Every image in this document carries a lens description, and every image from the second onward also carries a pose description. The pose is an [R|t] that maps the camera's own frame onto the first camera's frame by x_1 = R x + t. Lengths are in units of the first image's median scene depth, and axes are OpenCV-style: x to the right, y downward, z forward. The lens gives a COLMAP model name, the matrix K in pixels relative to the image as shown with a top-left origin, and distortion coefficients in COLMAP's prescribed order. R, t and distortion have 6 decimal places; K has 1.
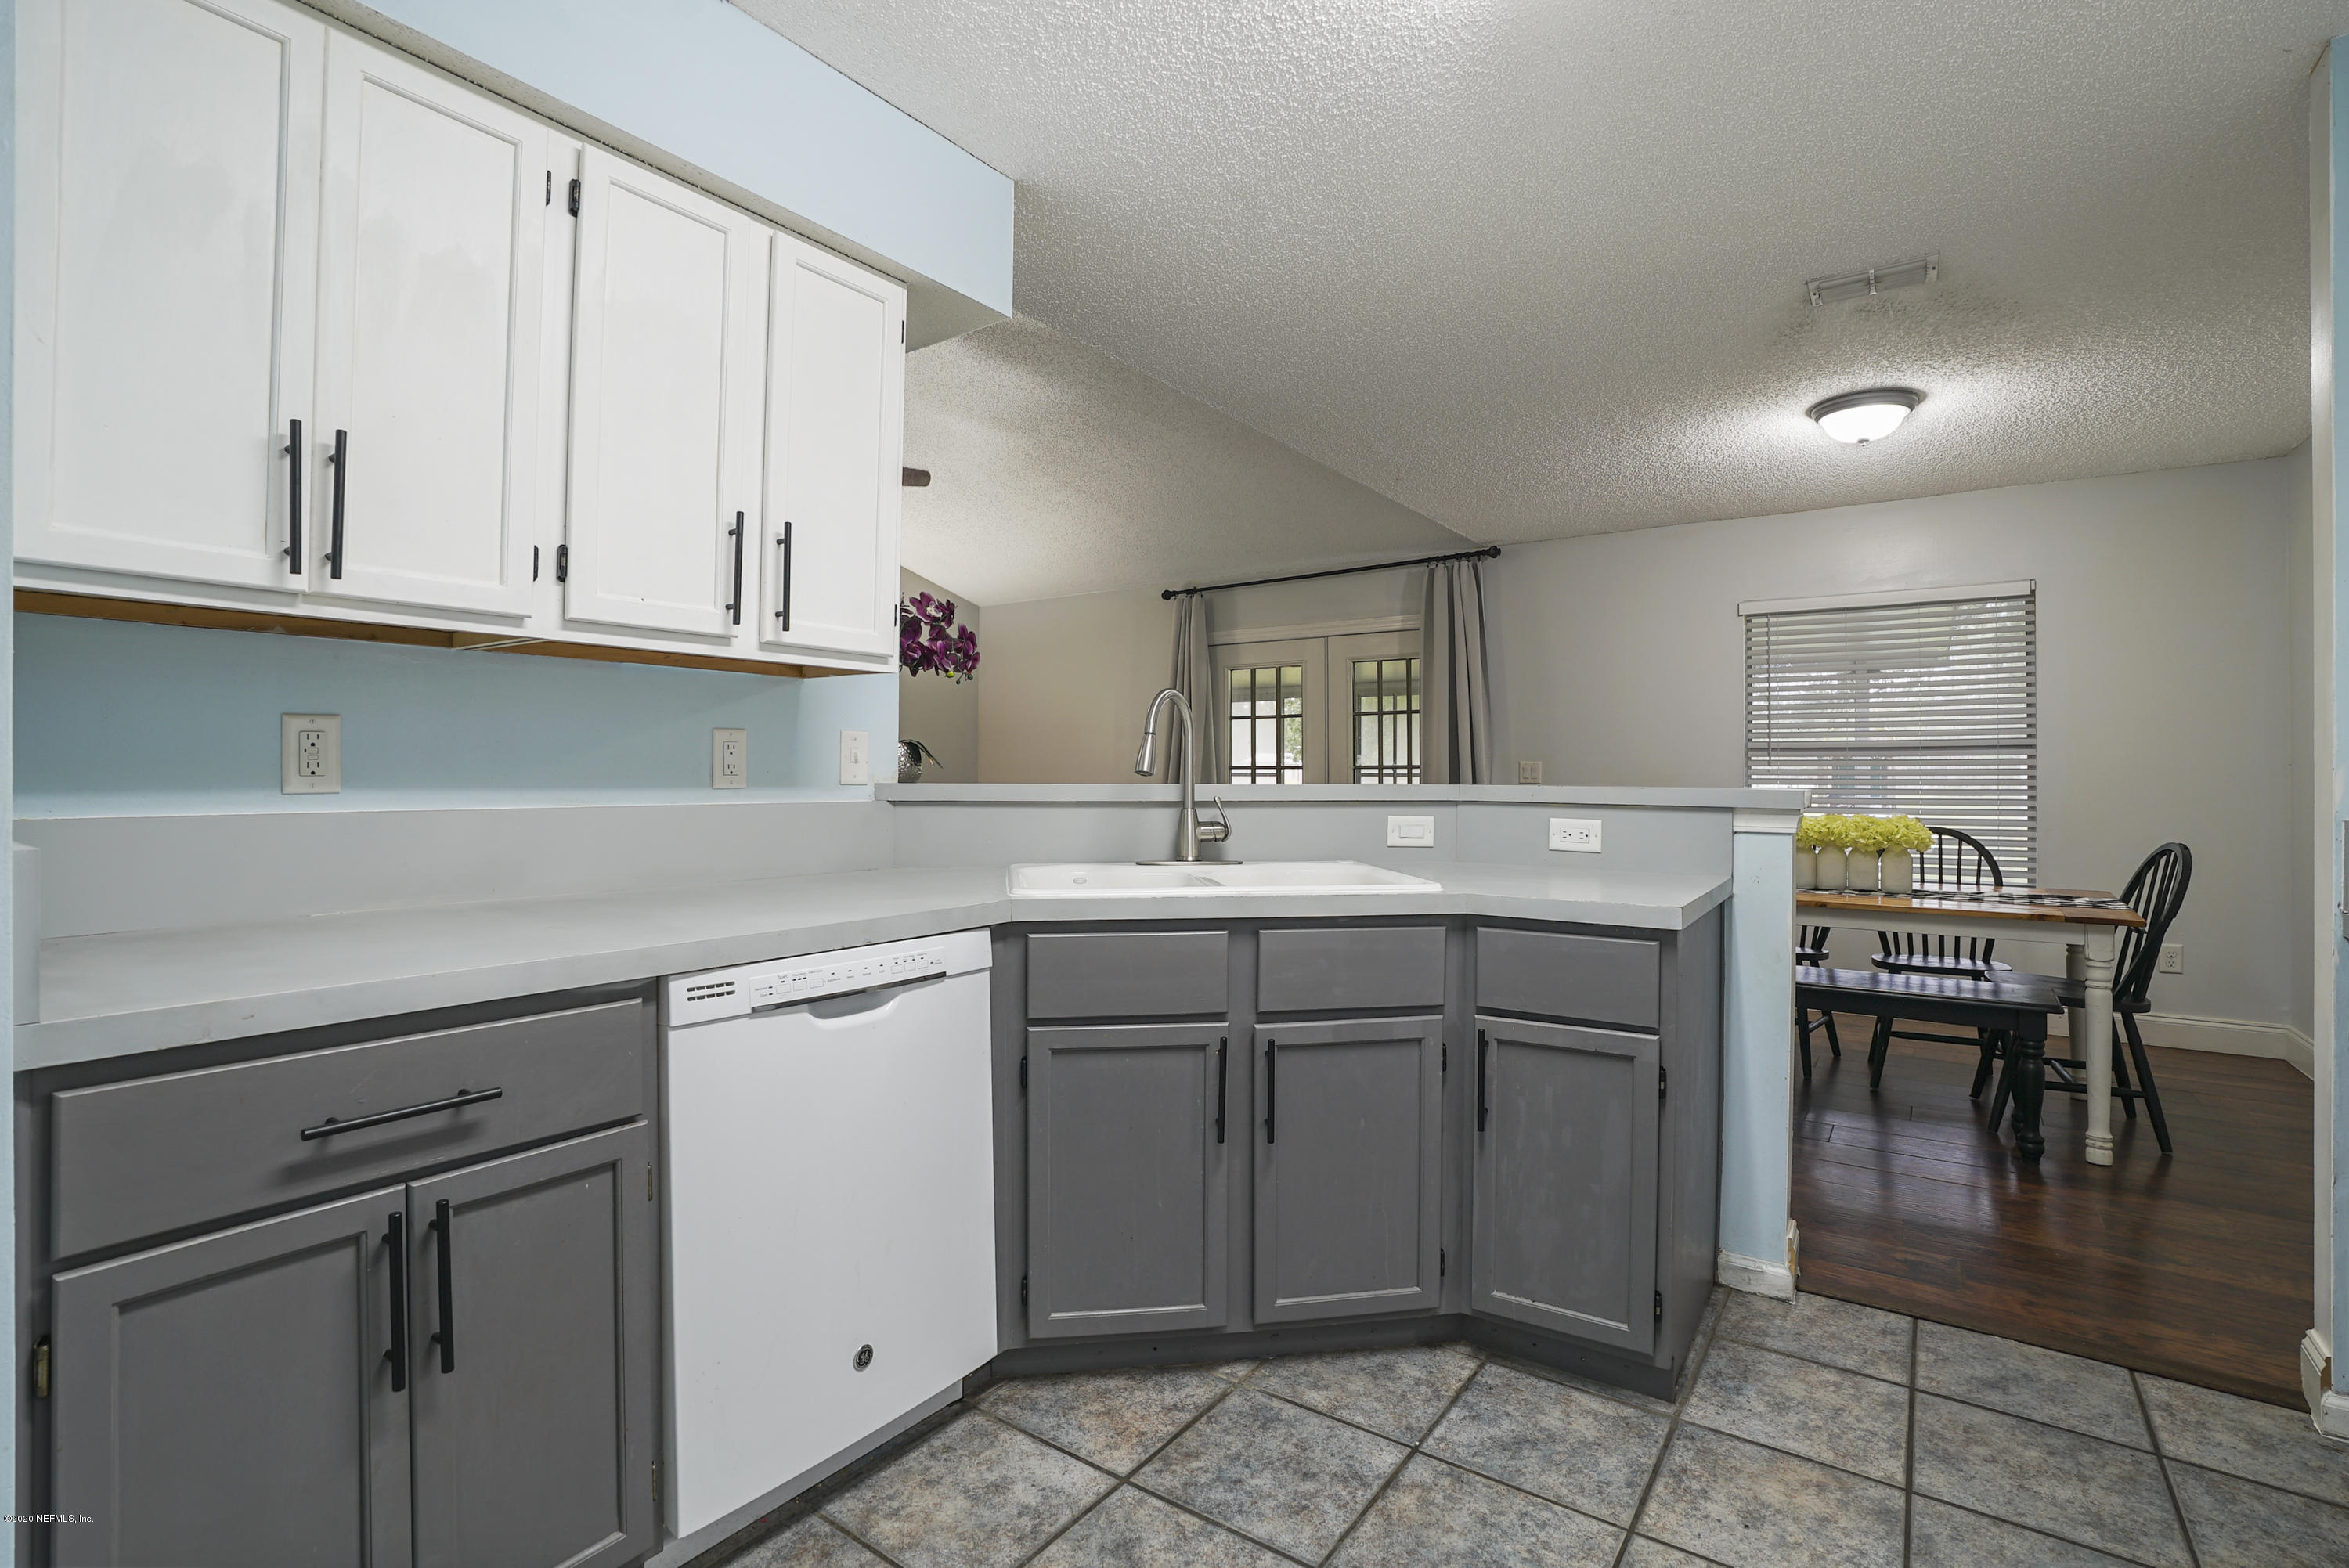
lens RADIAL K [[1095.8, 0, 1169.7], [0, 1095.8, 778.9], [0, 0, 1]] dist [-0.062940, 0.021918]
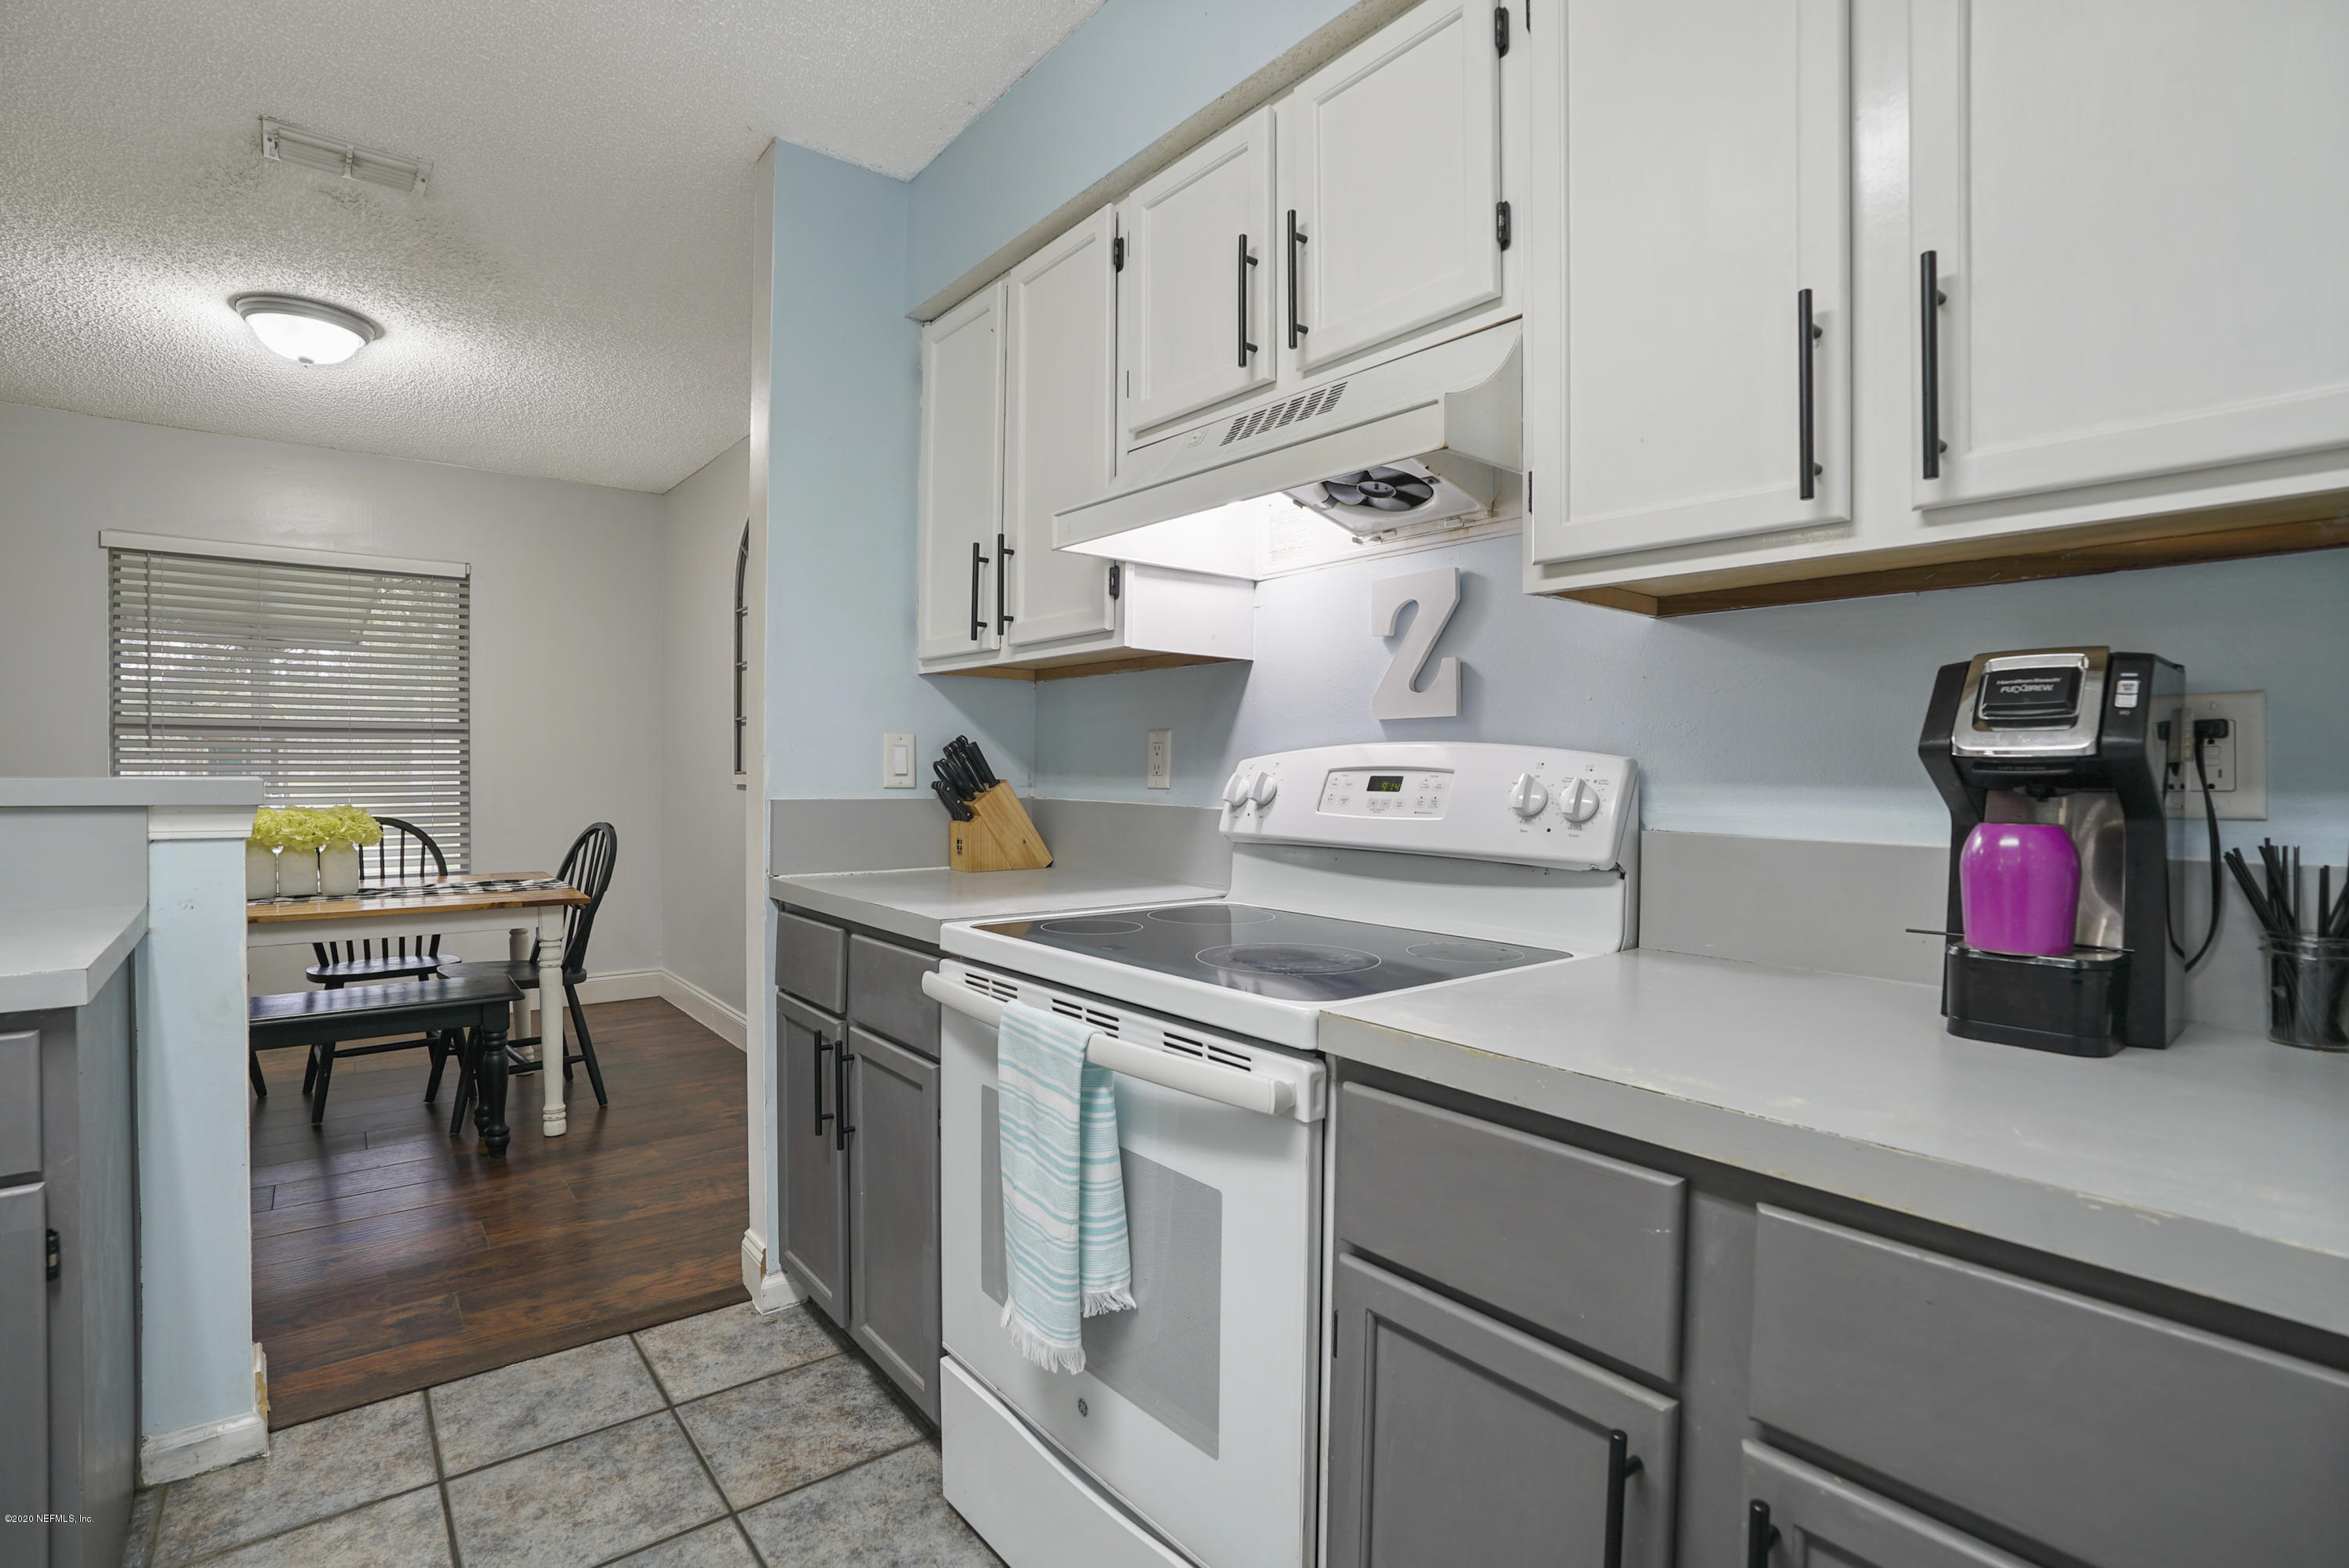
lens RADIAL K [[1095.8, 0, 1169.7], [0, 1095.8, 778.9], [0, 0, 1]] dist [-0.062940, 0.021918]
pose [[0.267816, -0.012805, 0.963385, 0.039273], [-0.001218, 0.999906, 0.013629, -0.000773], [-0.963469, -0.004824, 0.267776, 0.164303]]
